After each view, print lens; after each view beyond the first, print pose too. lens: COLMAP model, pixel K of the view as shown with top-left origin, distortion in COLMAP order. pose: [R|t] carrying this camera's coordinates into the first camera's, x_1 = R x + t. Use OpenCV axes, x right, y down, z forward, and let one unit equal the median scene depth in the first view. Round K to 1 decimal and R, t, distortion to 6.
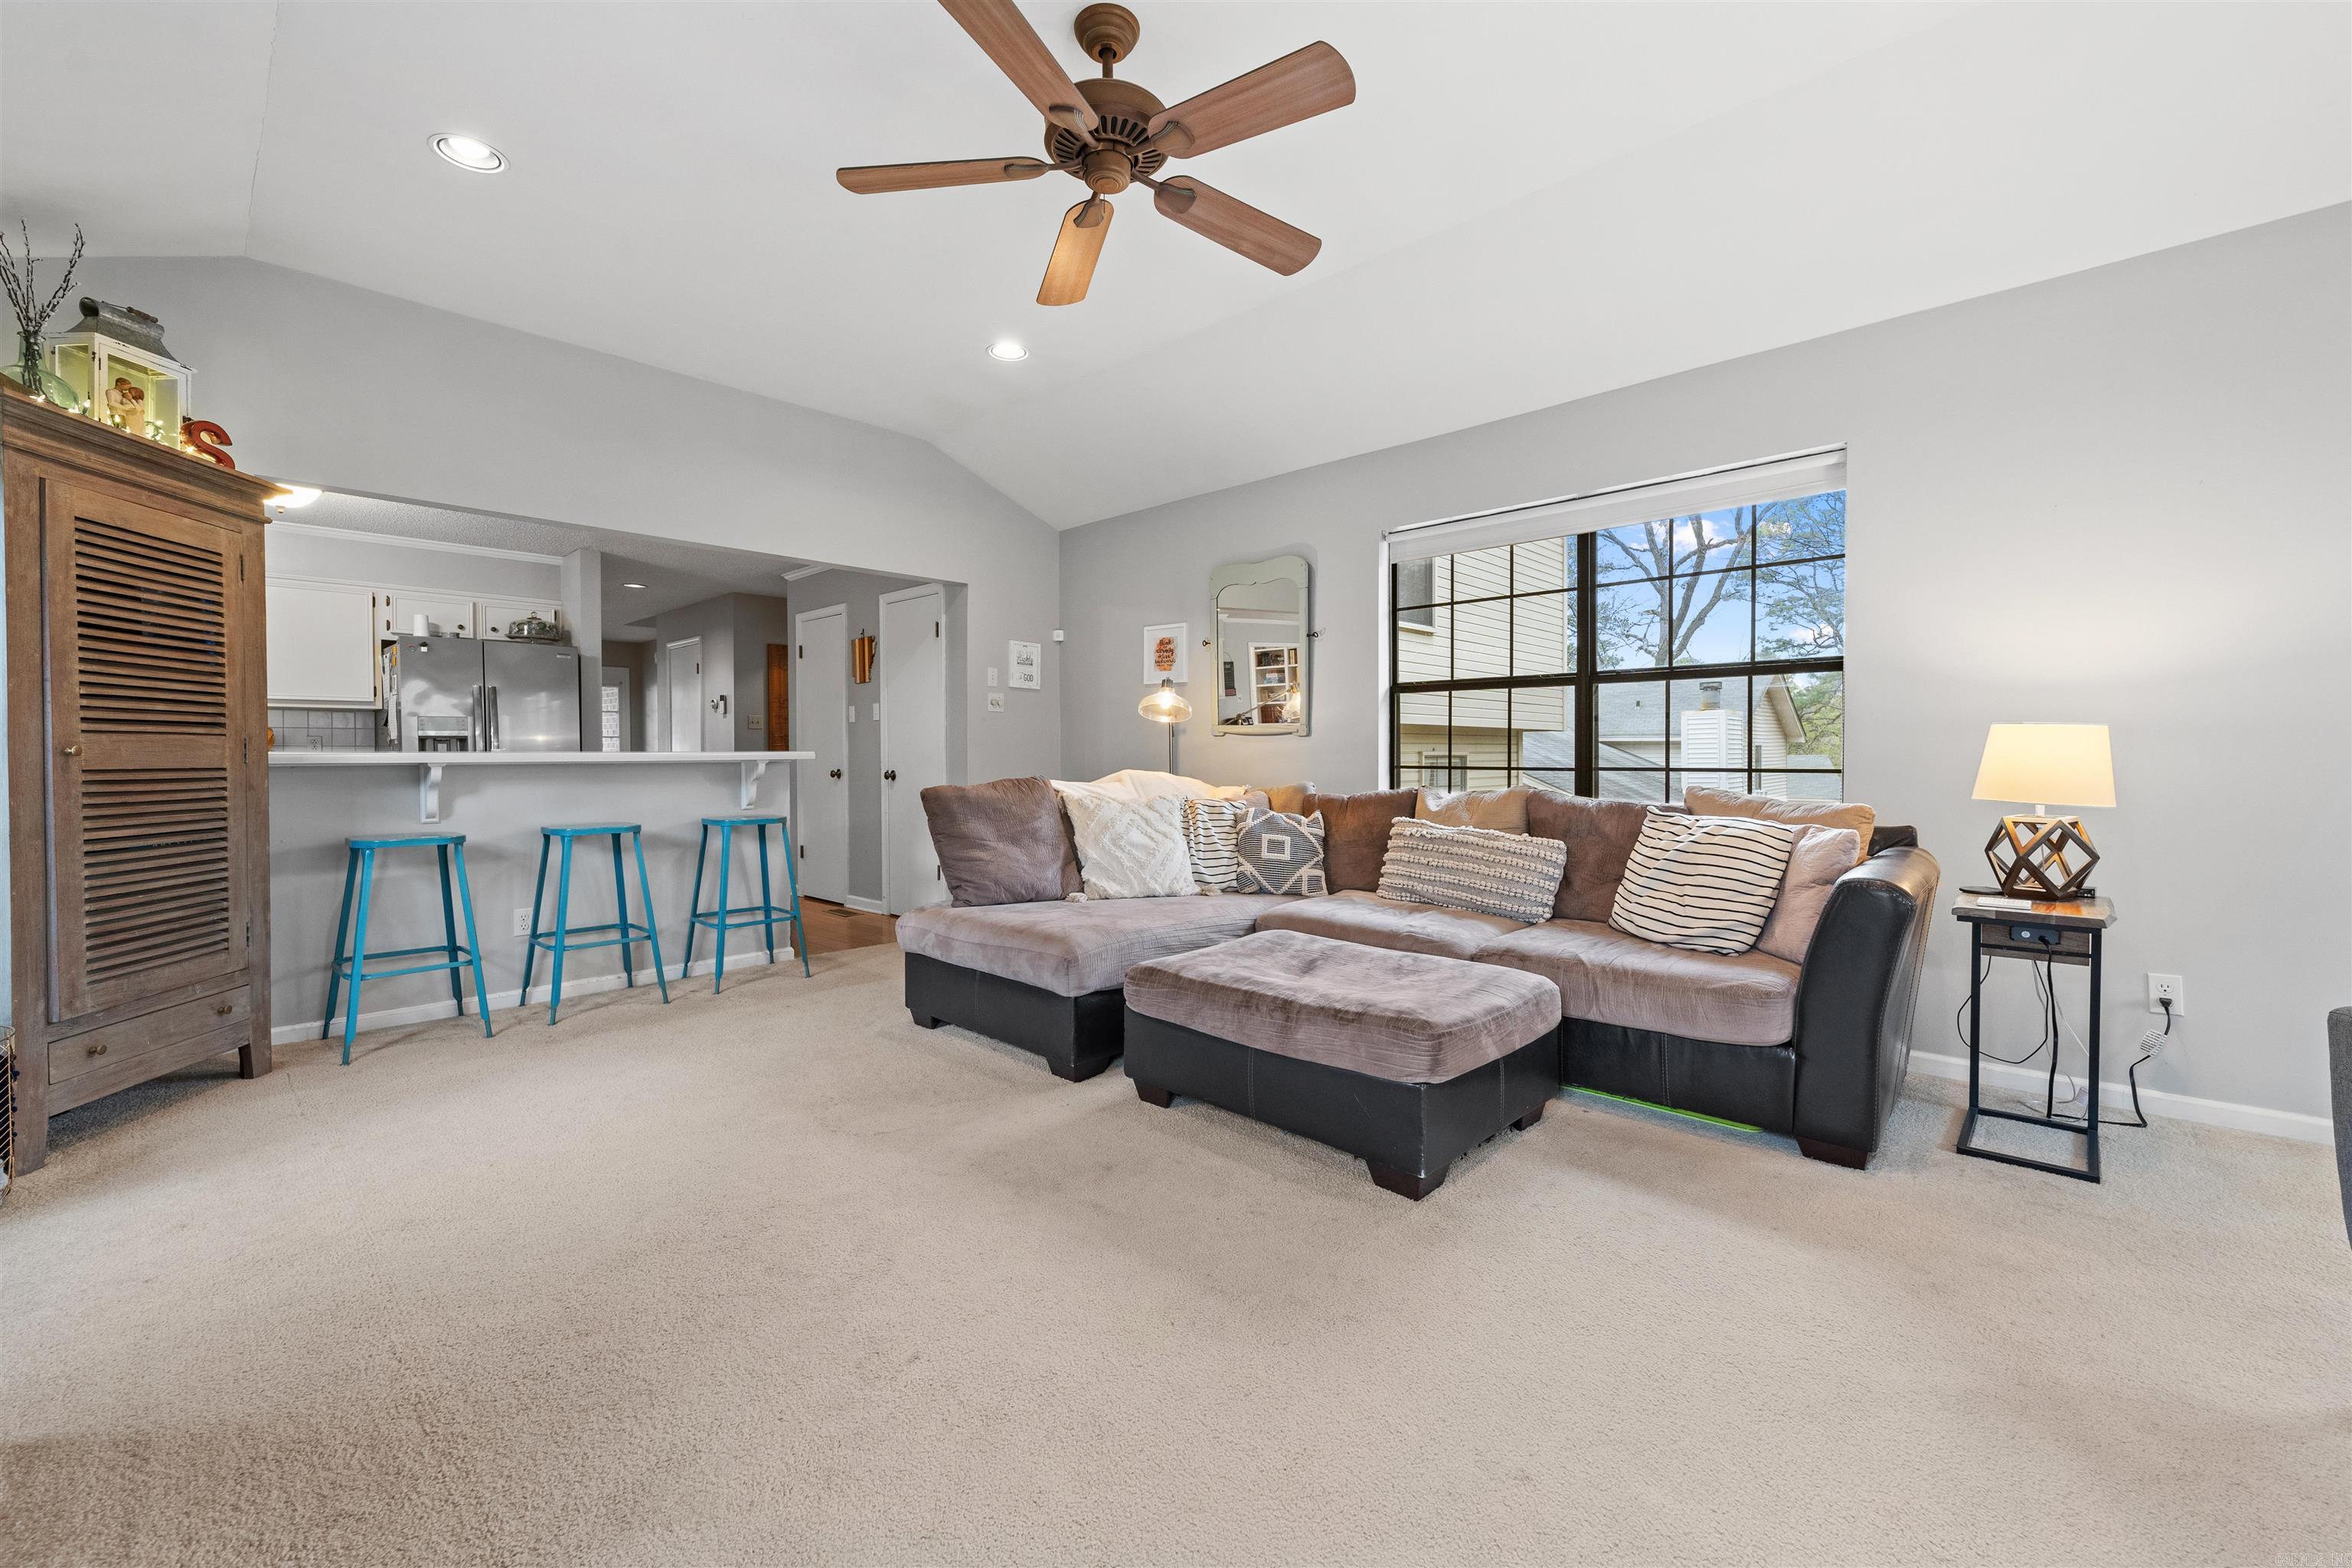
lens RADIAL K [[960.4, 0, 1186.4], [0, 960.4, 770.1], [0, 0, 1]] dist [-0.030100, -0.000011]
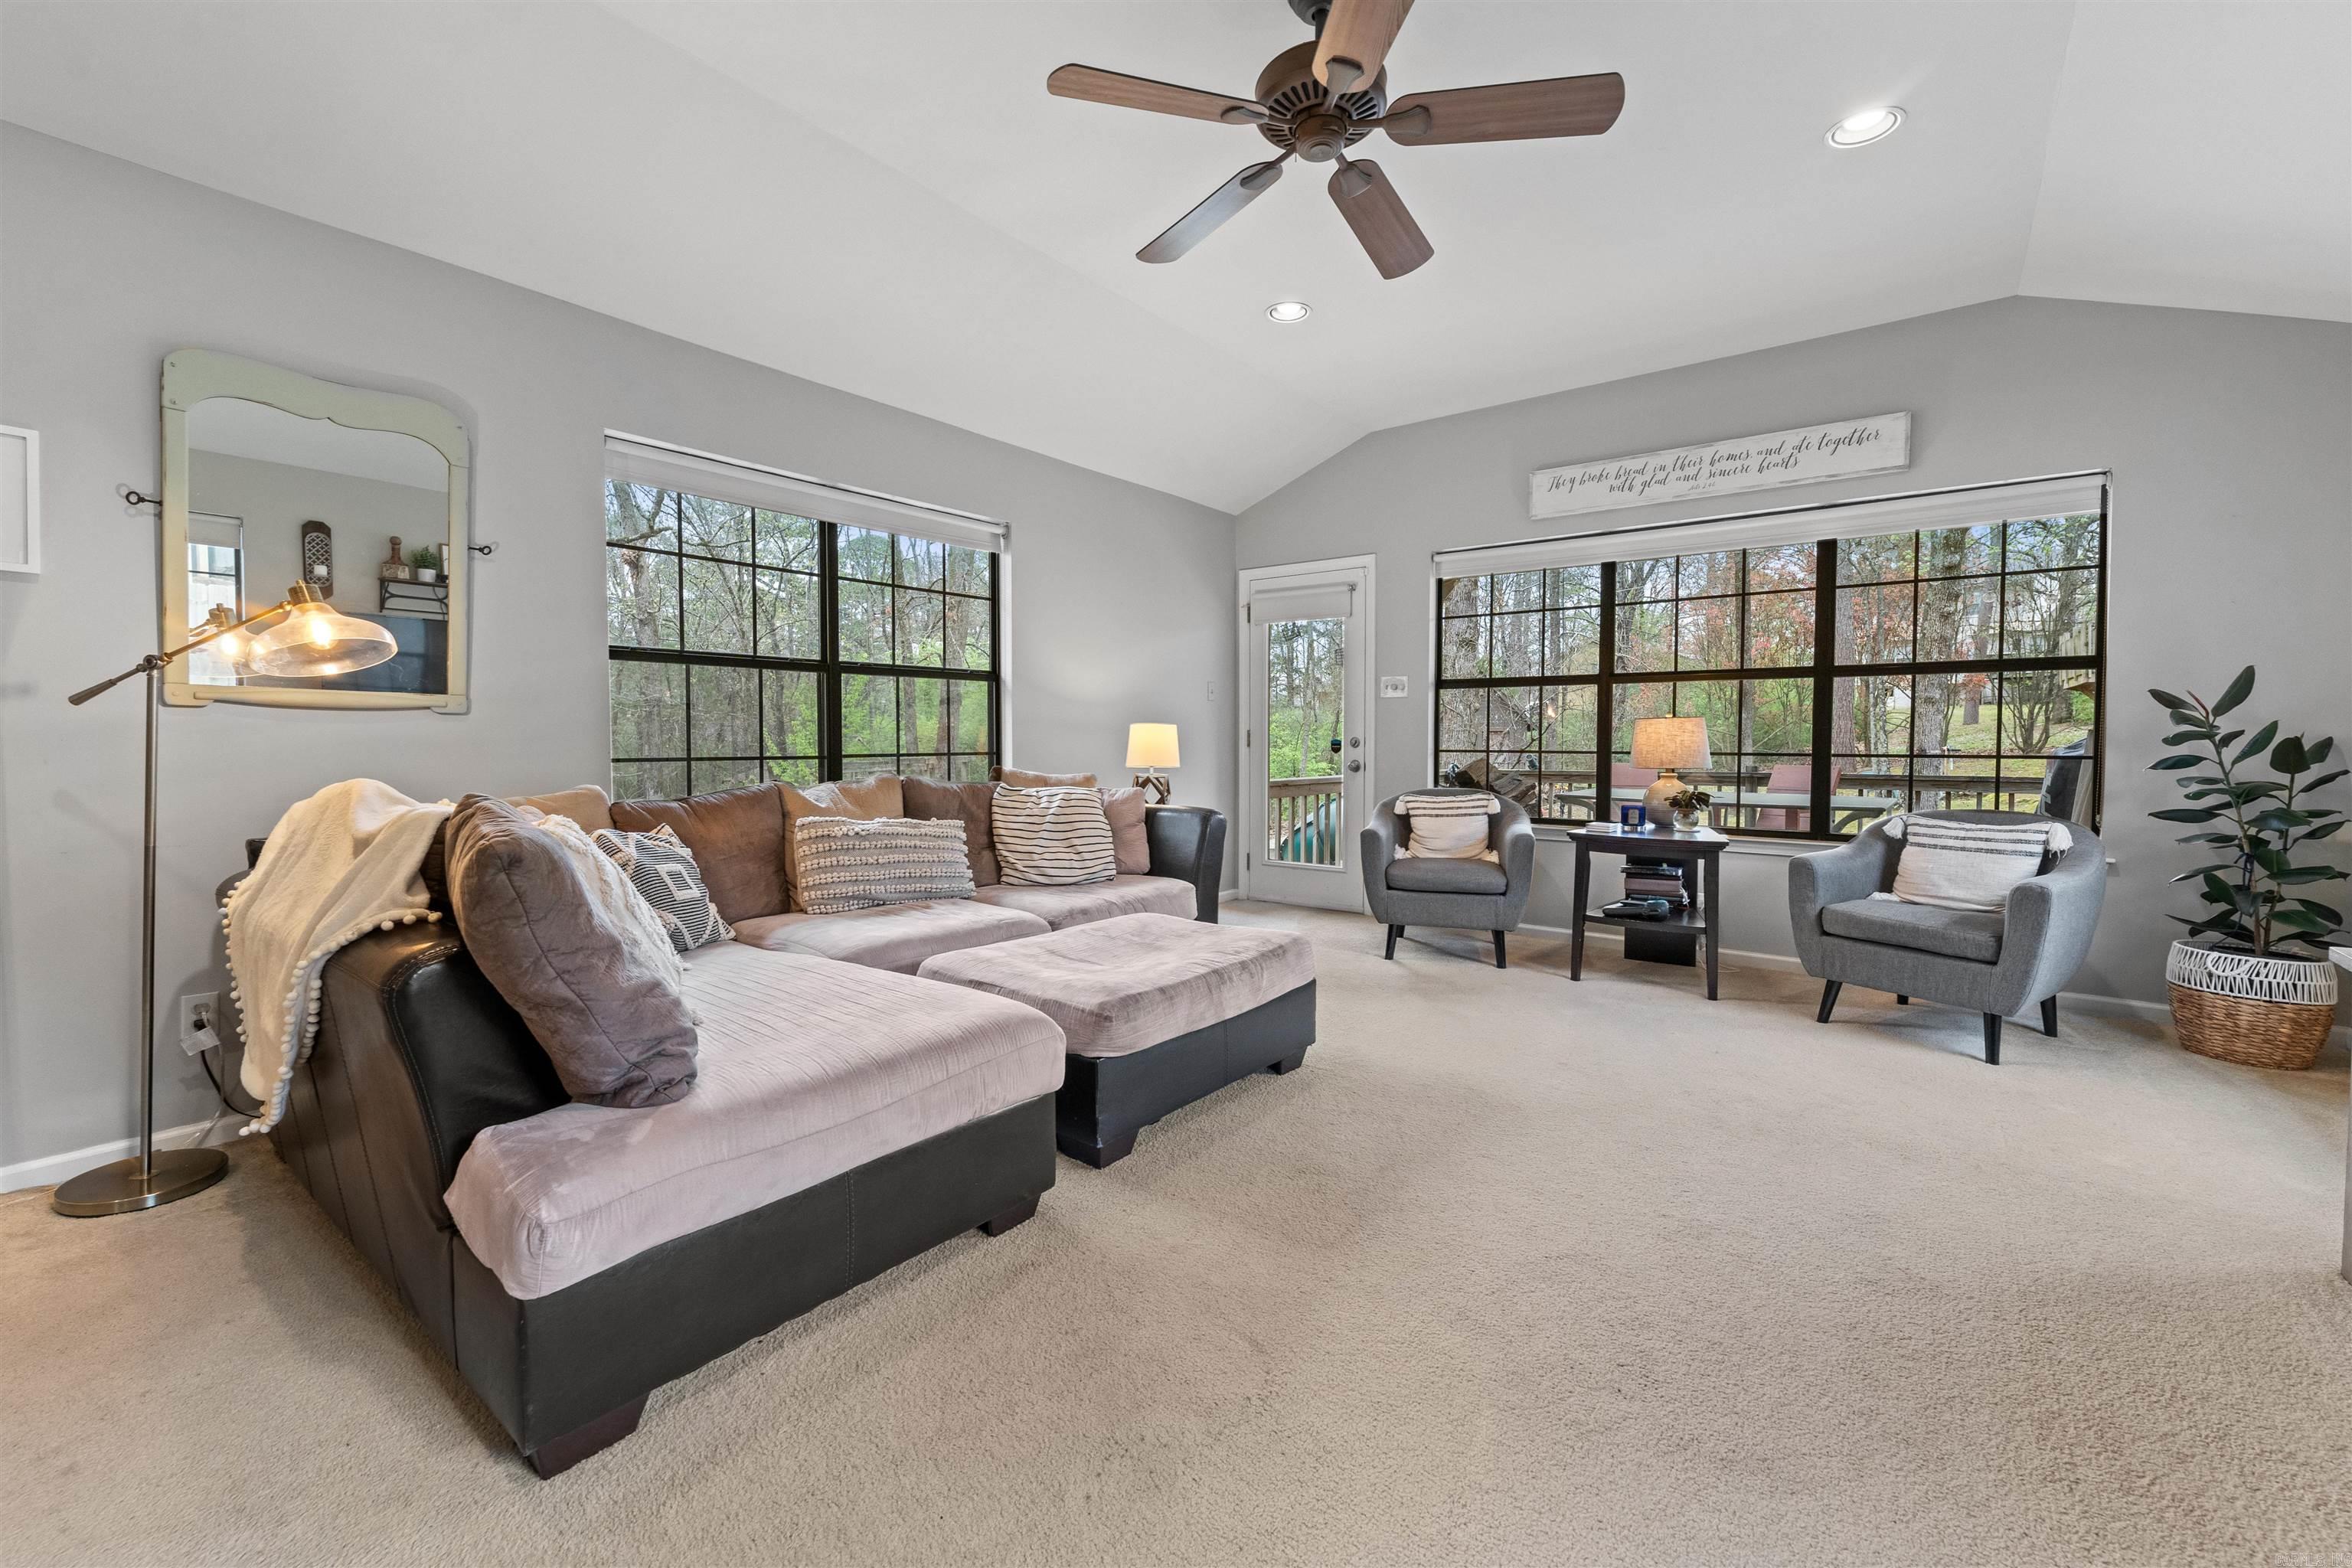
lens RADIAL K [[960.9, 0, 1164.3], [0, 960.9, 748.8], [0, 0, 1]] dist [0.013752, -0.006863]
pose [[-0.097511, -0.013470, 0.995143, -0.698981], [0.017441, 0.999732, 0.015241, -0.020309], [-0.995082, 0.018843, -0.097250, 0.824976]]
